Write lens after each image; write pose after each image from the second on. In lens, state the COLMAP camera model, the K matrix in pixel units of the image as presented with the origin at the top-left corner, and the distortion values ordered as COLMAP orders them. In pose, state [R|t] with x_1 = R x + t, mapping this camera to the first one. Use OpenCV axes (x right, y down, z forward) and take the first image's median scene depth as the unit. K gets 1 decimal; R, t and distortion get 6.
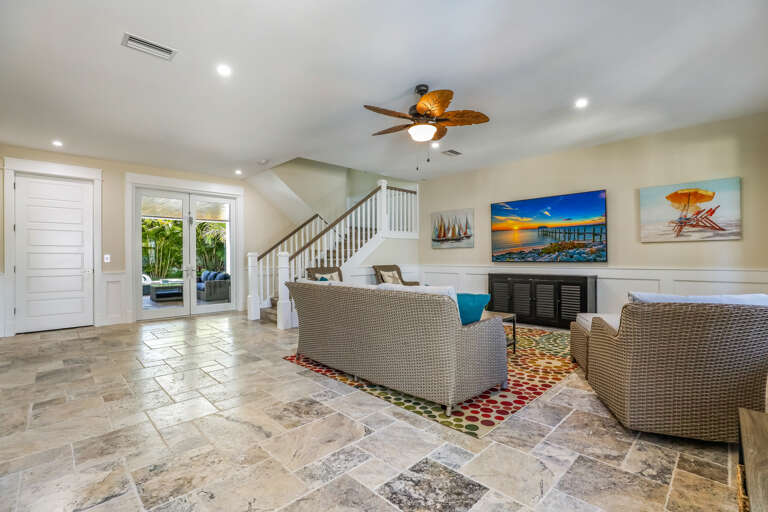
lens RADIAL K [[346.1, 0, 385.5], [0, 346.1, 257.2], [0, 0, 1]] dist [-0.005052, -0.000453]
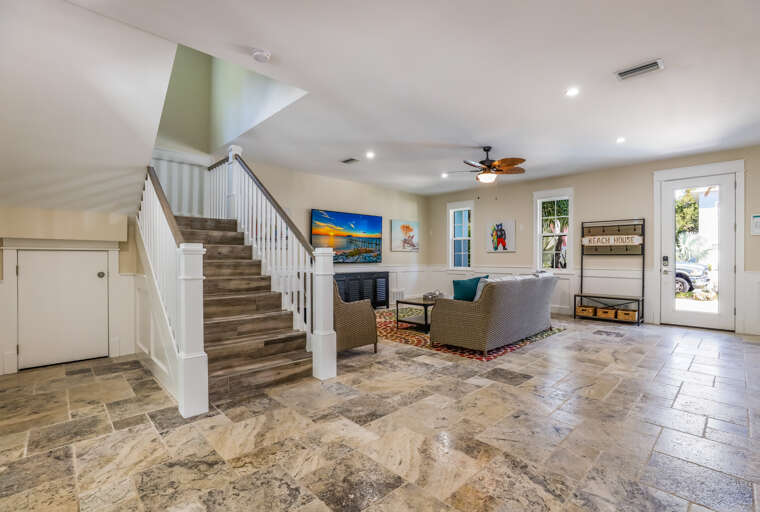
lens RADIAL K [[354.8, 0, 381.4], [0, 354.8, 257.2], [0, 0, 1]] dist [-0.002222, -0.000143]
pose [[0.012074, 0.013127, 0.999841, -0.947786], [0.003561, 0.999907, -0.013171, 0.011359], [-0.999921, 0.003719, 0.012026, 0.942517]]
